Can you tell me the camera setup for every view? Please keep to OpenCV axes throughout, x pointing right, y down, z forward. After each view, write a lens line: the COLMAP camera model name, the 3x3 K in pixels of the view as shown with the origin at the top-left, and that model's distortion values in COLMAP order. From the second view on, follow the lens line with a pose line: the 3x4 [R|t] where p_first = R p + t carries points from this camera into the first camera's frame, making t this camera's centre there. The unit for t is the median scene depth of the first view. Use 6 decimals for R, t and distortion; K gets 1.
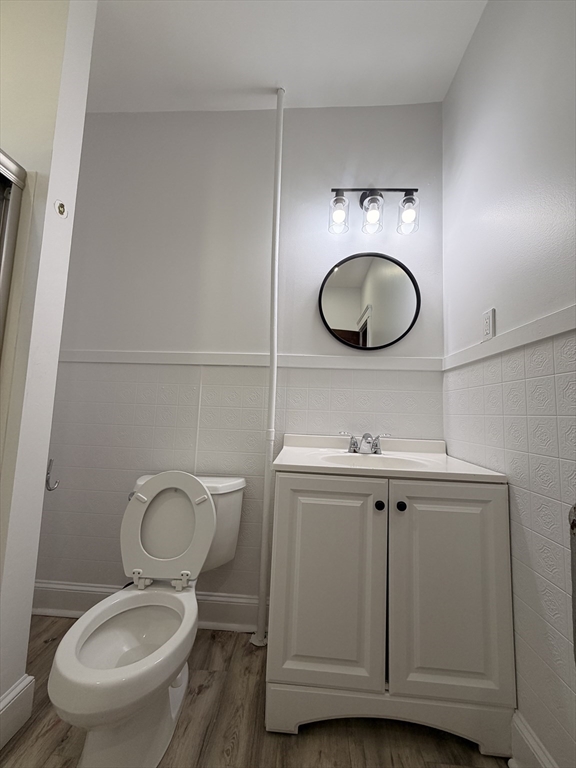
lens RADIAL K [[306.3, 0, 287.8], [0, 306.3, 382.5], [0, 0, 1]] dist [0.000182, 0.000037]
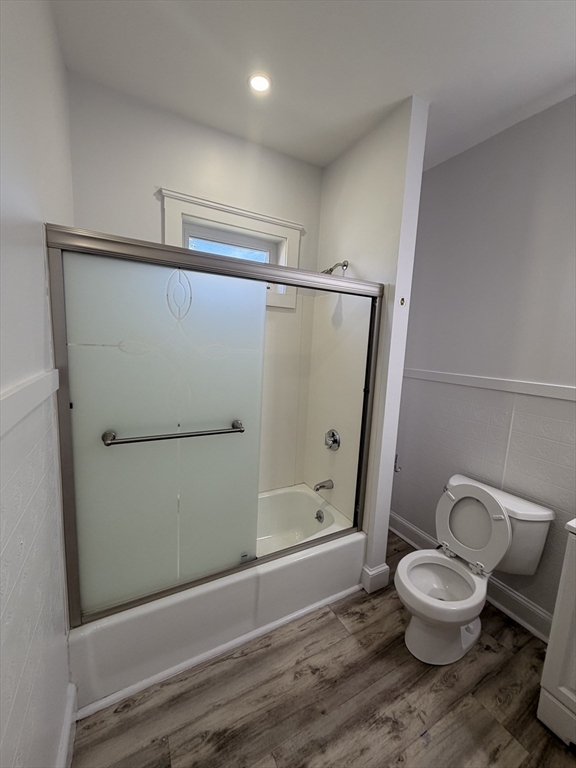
lens RADIAL K [[306.3, 0, 287.8], [0, 306.3, 382.5], [0, 0, 1]] dist [0.000182, 0.000037]
pose [[0.528370, 0.098756, -0.843251, 0.270467], [0.053048, 0.987431, 0.148881, -0.404541], [0.847355, -0.123397, 0.516490, -0.304181]]
